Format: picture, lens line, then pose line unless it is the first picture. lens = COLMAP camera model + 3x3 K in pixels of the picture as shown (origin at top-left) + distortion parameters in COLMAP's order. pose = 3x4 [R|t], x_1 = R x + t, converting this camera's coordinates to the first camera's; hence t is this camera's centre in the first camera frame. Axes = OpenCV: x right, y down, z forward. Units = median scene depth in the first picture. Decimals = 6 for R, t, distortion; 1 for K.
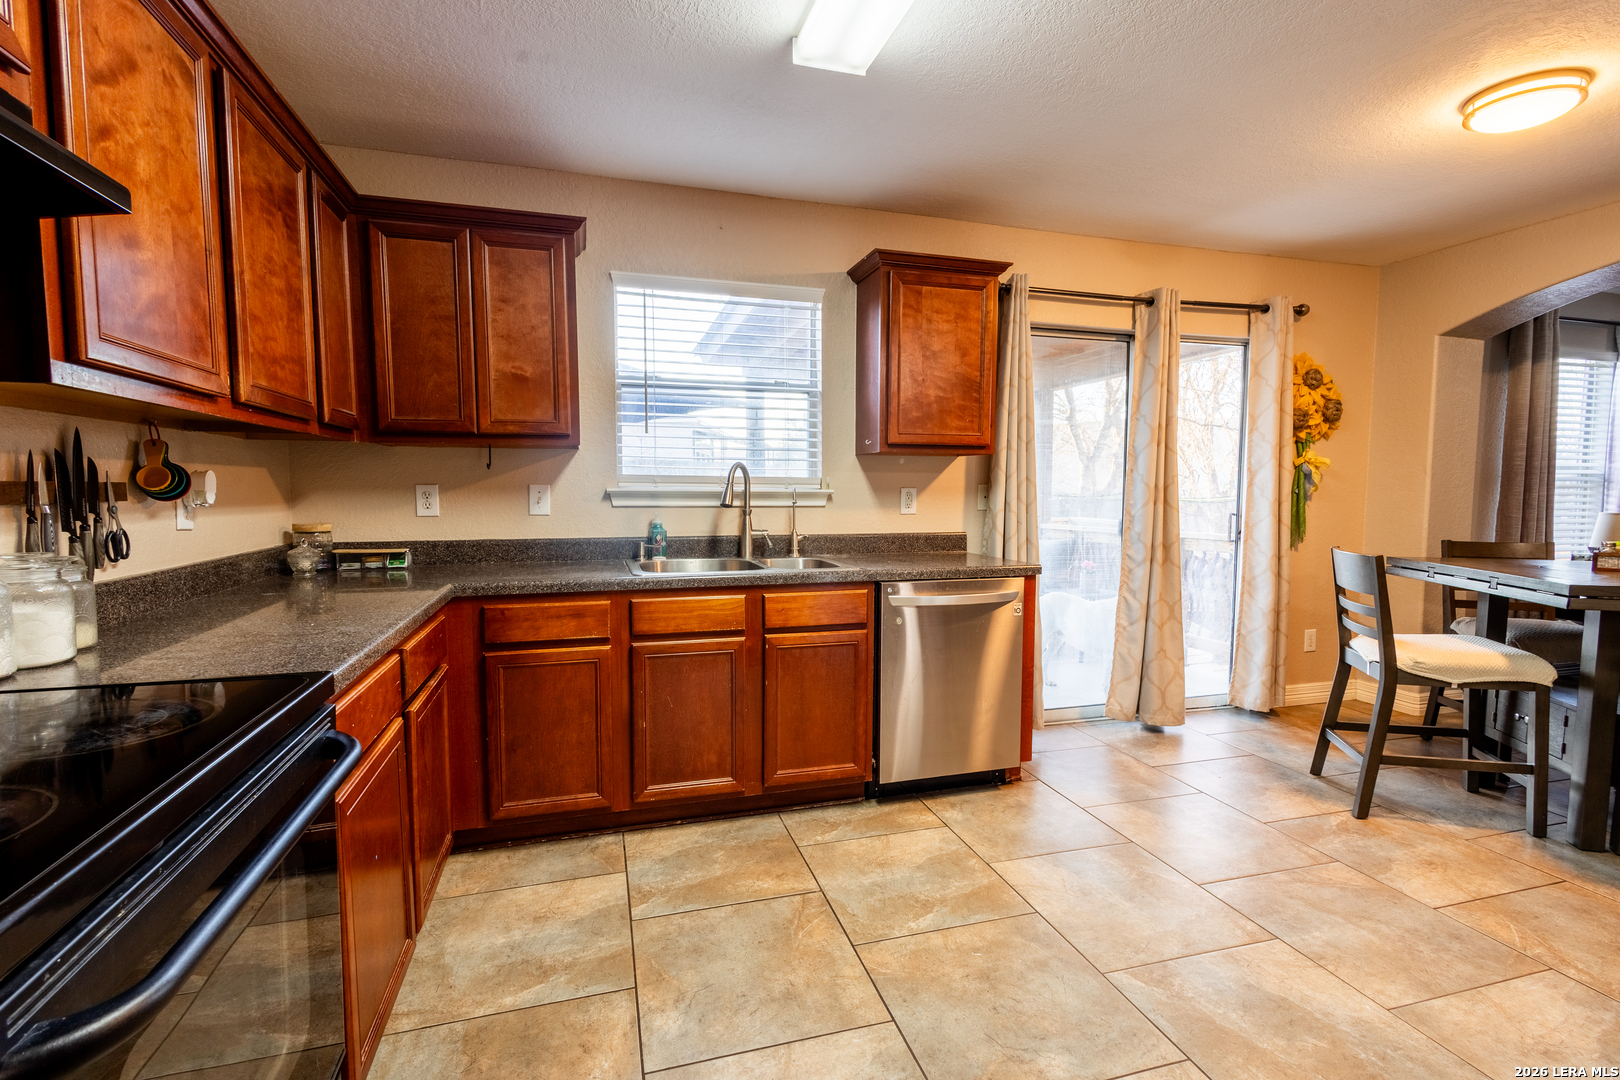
lens RADIAL K [[735.8, 0, 803.5], [0, 735.8, 542.9], [0, 0, 1]] dist [0.009807, -0.001260]
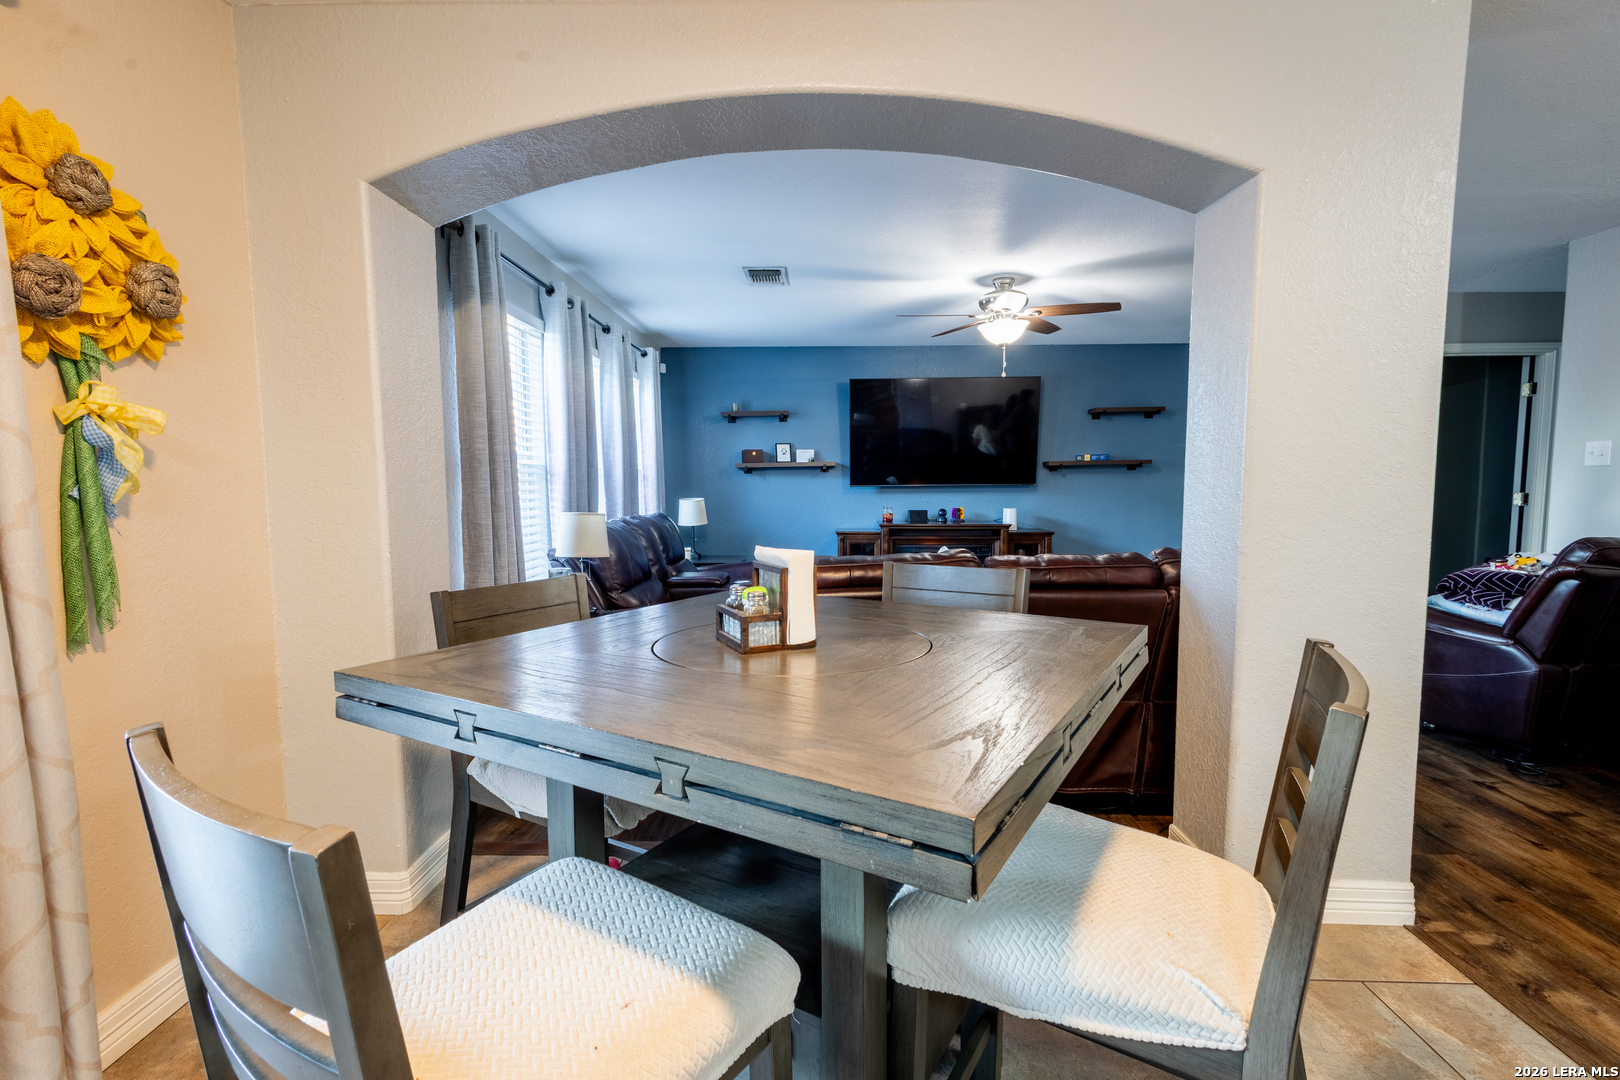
lens RADIAL K [[735.8, 0, 816.3], [0, 735.8, 540.9], [0, 0, 1]] dist [0.009807, -0.001260]
pose [[0.286982, -0.081212, 0.954487, 0.424700], [0.077039, 0.995129, 0.061507, -0.041228], [-0.954833, 0.055881, 0.291841, 0.549210]]
